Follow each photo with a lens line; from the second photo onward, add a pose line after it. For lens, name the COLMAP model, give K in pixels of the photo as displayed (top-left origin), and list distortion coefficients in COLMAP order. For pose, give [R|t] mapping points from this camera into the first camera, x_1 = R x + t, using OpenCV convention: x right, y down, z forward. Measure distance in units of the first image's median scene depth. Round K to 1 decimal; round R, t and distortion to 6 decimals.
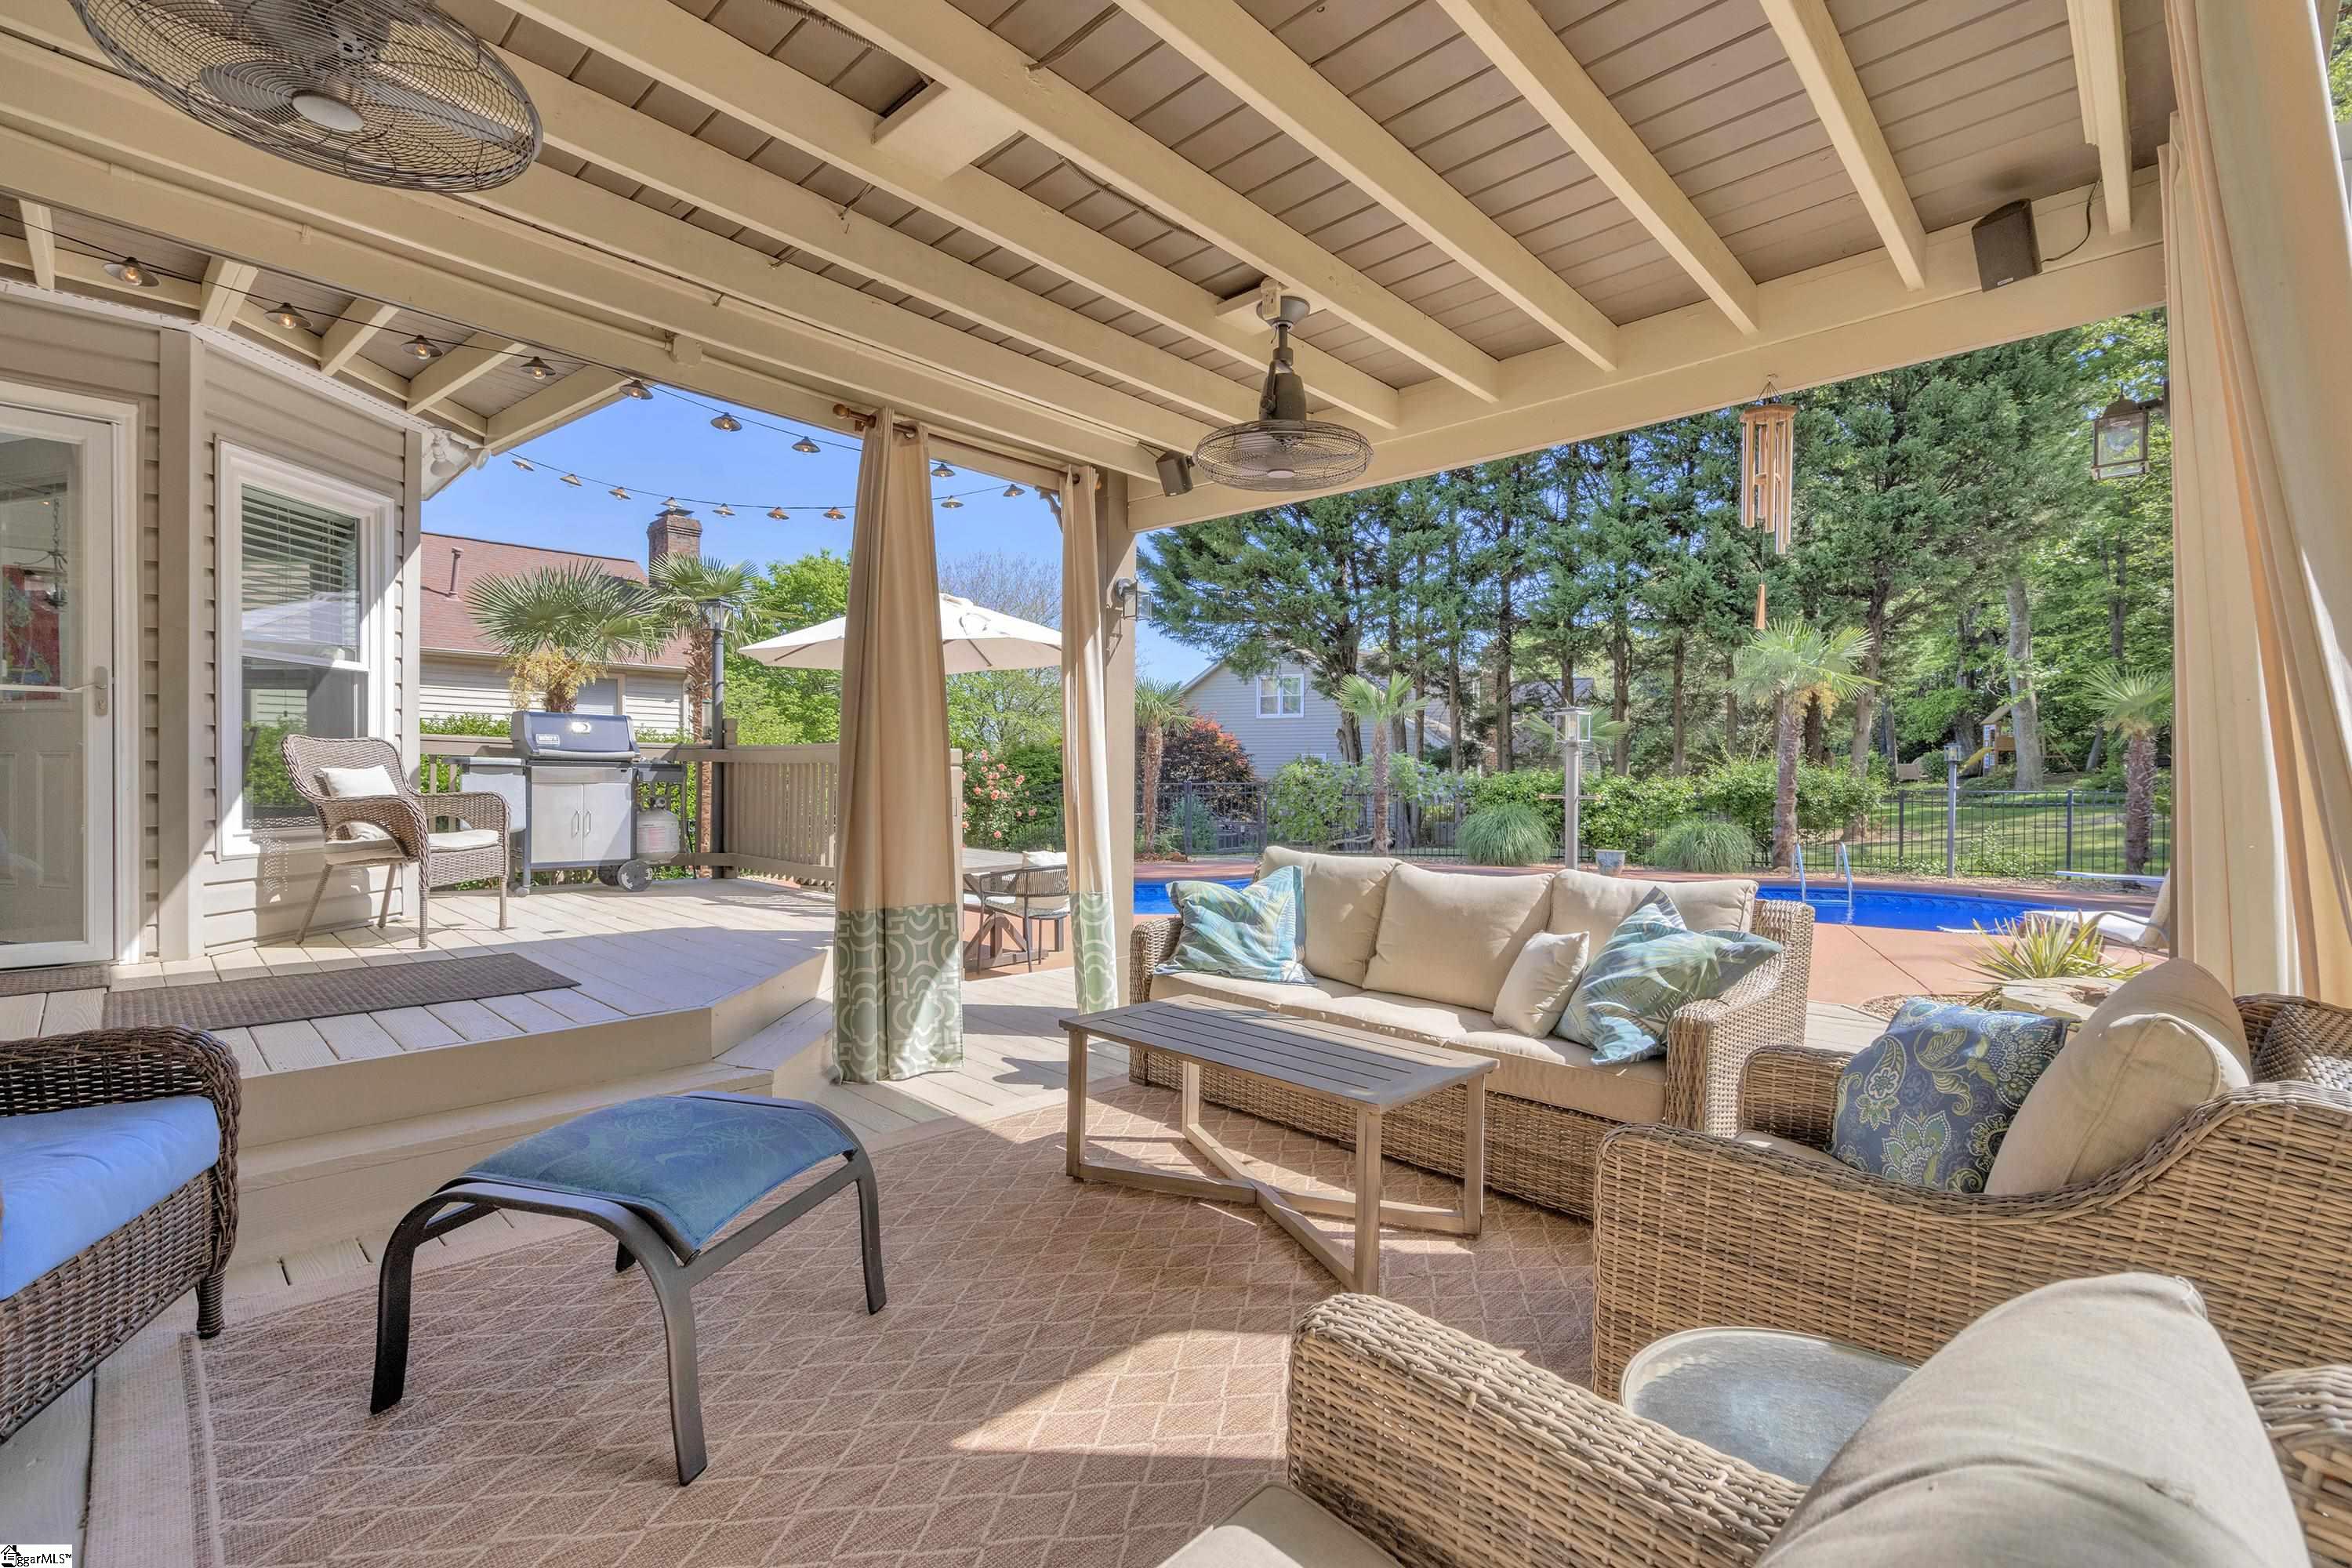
lens RADIAL K [[1062.5, 0, 1178.3], [0, 1062.5, 786.5], [0, 0, 1]] dist [0.003714, 0.000492]
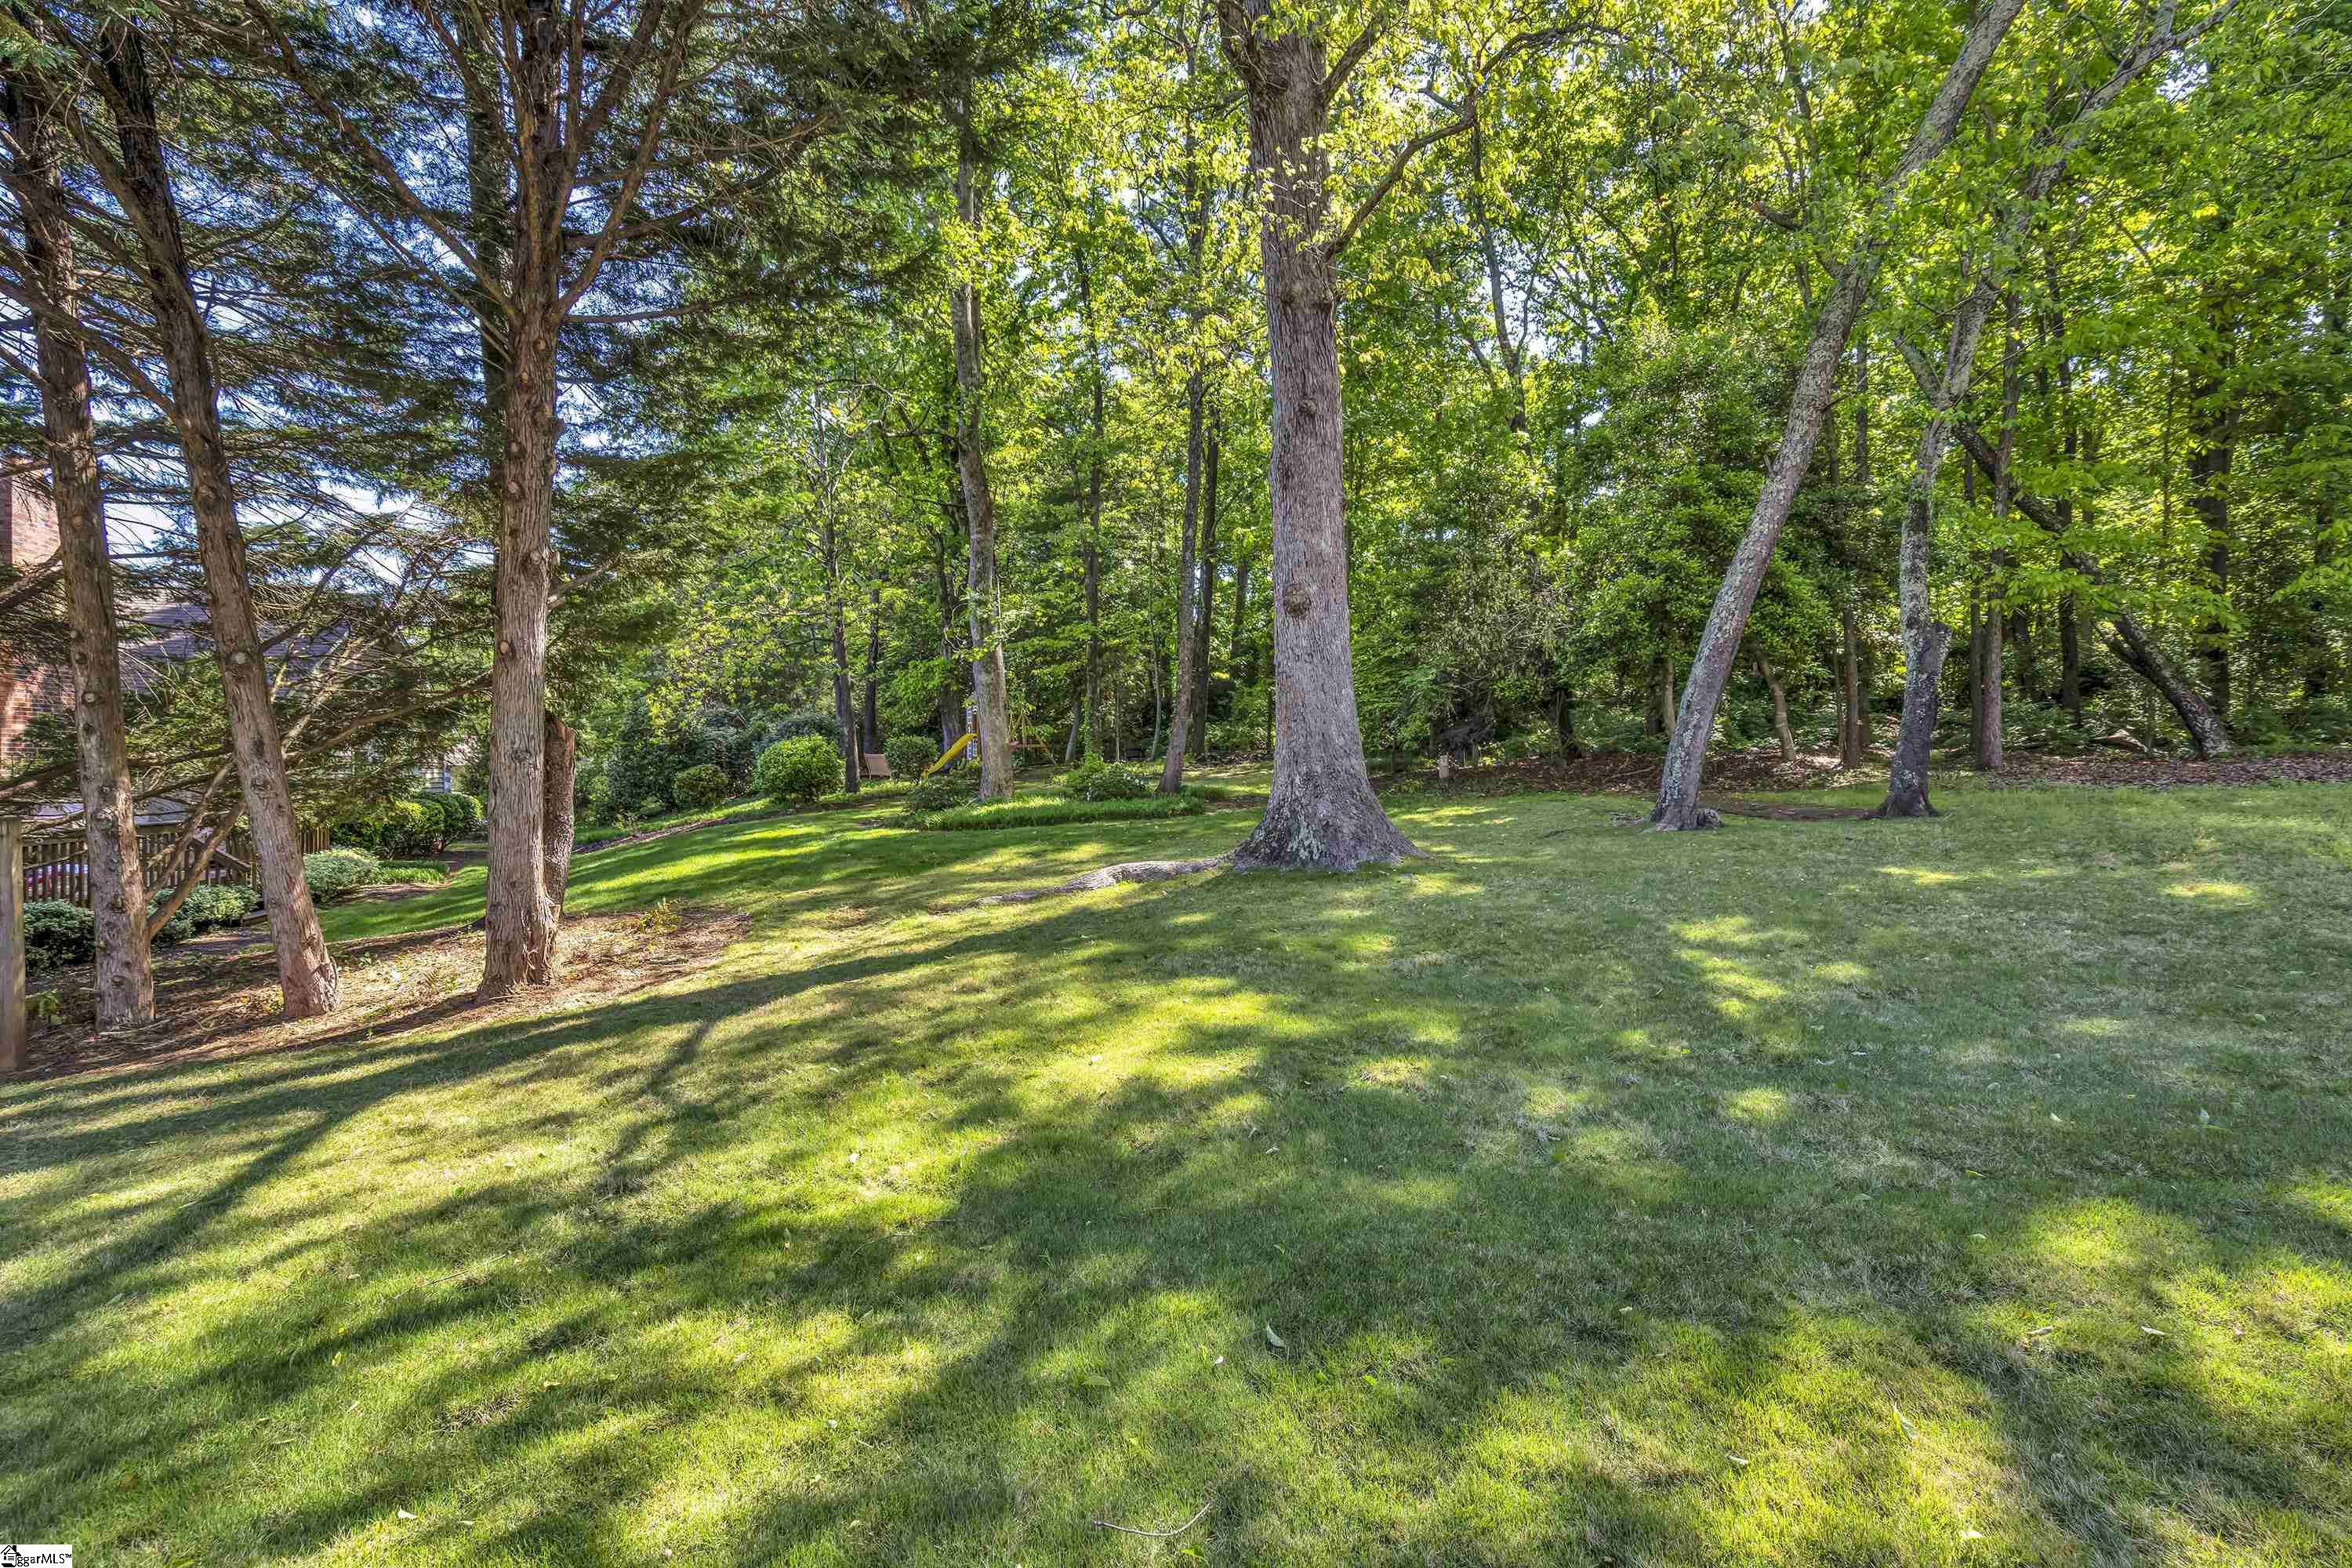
lens RADIAL K [[1065.3, 0, 1176.0], [0, 1065.3, 784.0], [0, 0, 1]] dist [-0.000839, -0.000154]
pose [[0.690778, -0.018888, 0.722821, 0.678623], [0.012664, 0.999821, 0.014024, -0.018689], [-0.722956, -0.000534, 0.690893, 0.794534]]
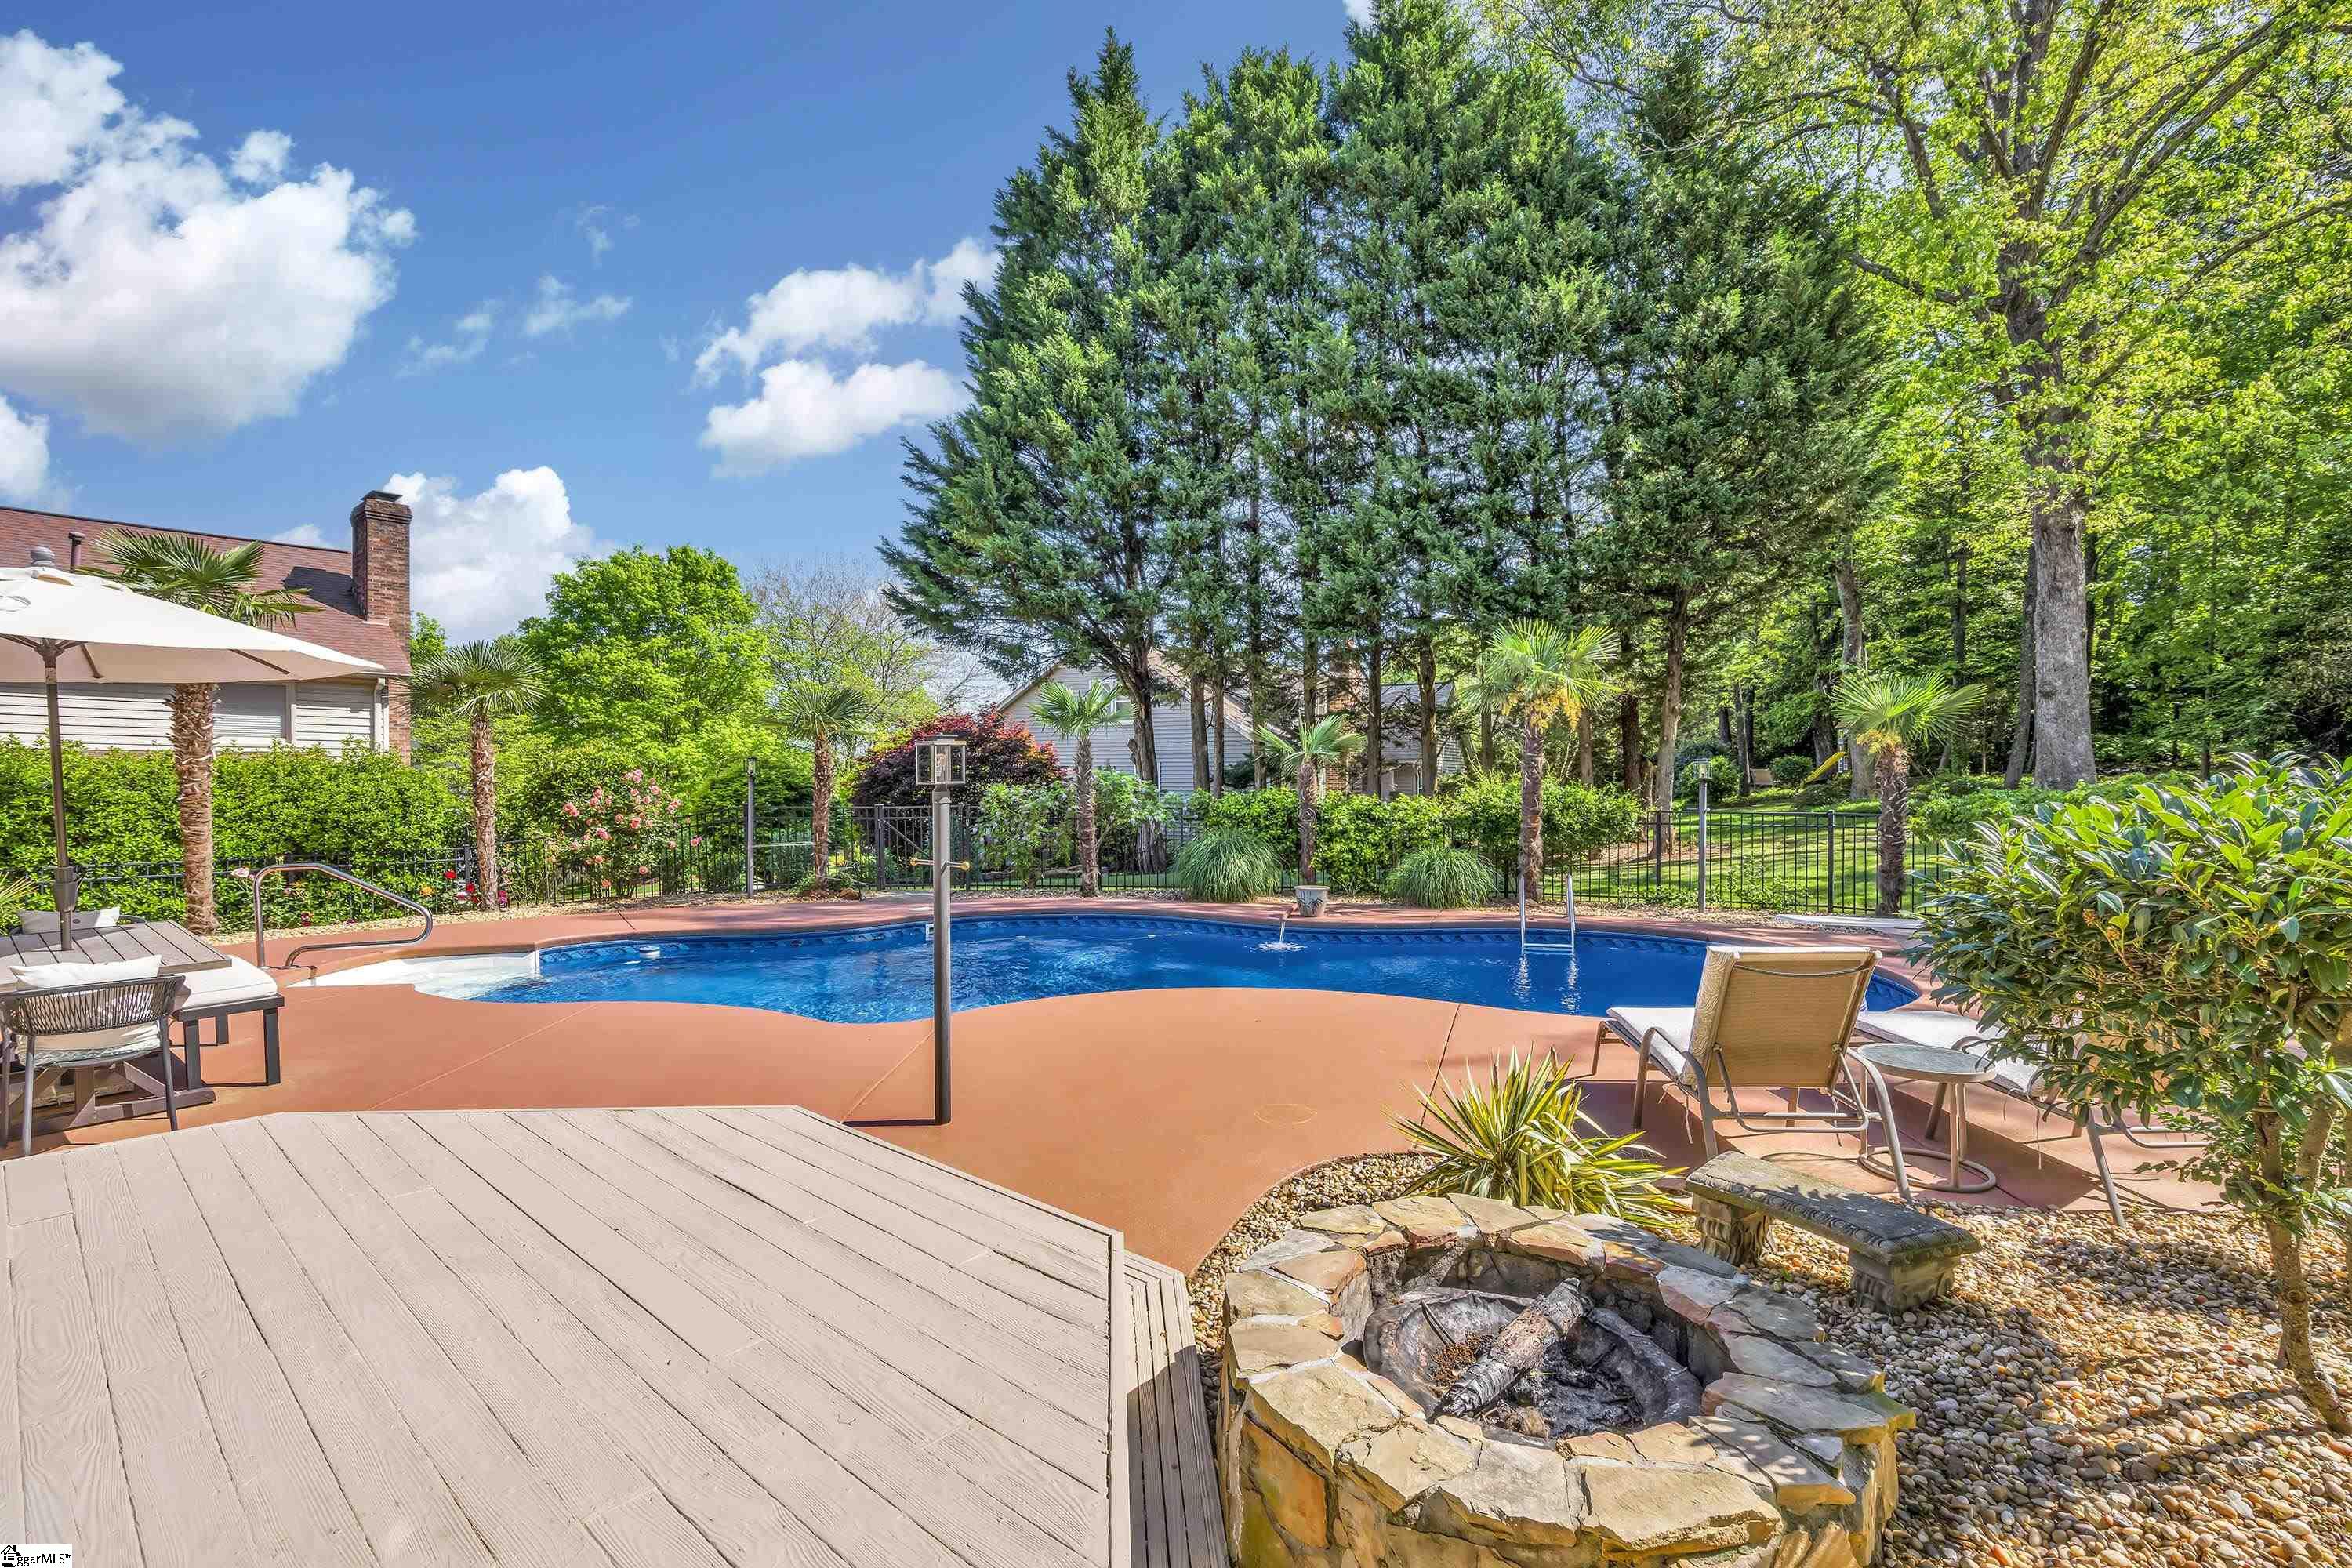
lens RADIAL K [[1065.3, 0, 1176.0], [0, 1065.3, 784.0], [0, 0, 1]] dist [-0.000839, -0.000154]
pose [[0.998006, -0.007636, 0.062655, 0.188479], [0.007981, 0.999954, -0.005263, -0.014397], [-0.062612, 0.005753, 0.998021, 0.120597]]
